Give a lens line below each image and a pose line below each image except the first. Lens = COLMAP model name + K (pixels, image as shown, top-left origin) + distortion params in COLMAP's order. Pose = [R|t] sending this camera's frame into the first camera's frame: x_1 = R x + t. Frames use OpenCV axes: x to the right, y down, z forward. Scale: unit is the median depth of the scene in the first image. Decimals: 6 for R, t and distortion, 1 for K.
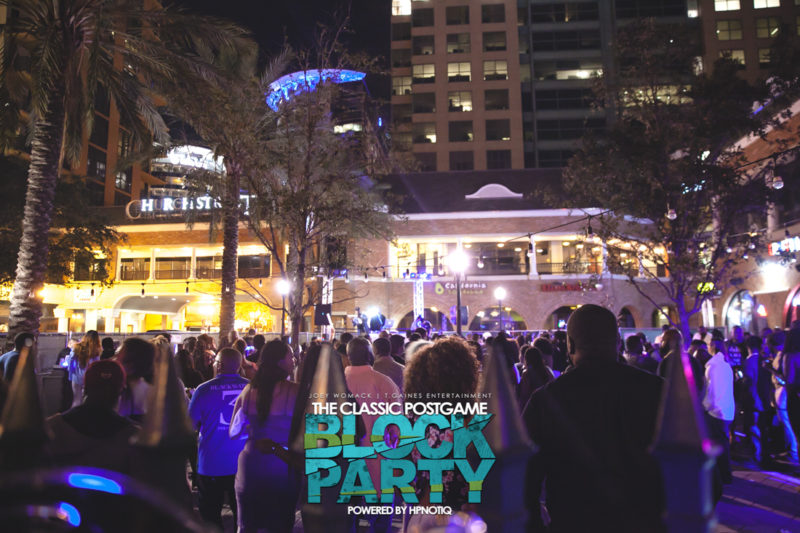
lens RADIAL K [[556.0, 0, 400.7], [0, 556.0, 265.7], [0, 0, 1]] dist [-0.101525, 0.078737]
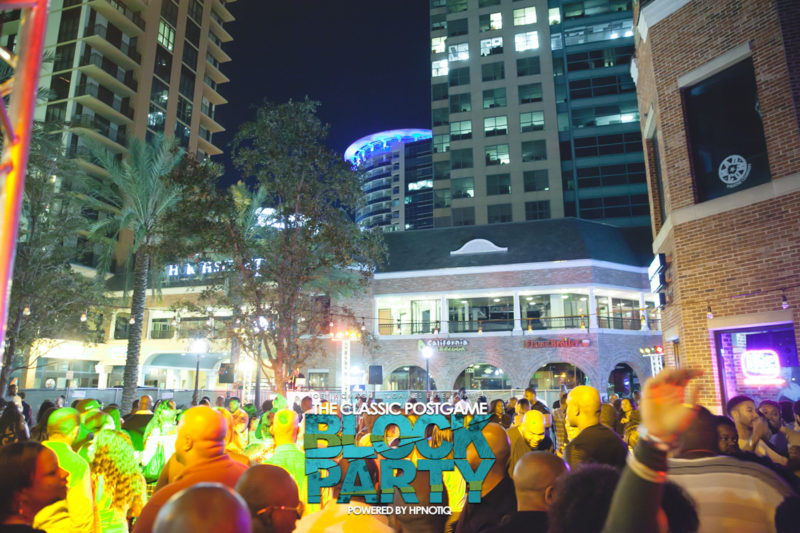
lens RADIAL K [[556.0, 0, 401.8], [0, 556.0, 267.6], [0, 0, 1]] dist [-0.101525, 0.078737]
pose [[0.983366, -0.033356, -0.178546, 0.109997], [0.016716, 0.995441, -0.093902, -0.002939], [0.180864, 0.089356, 0.979441, 0.002984]]
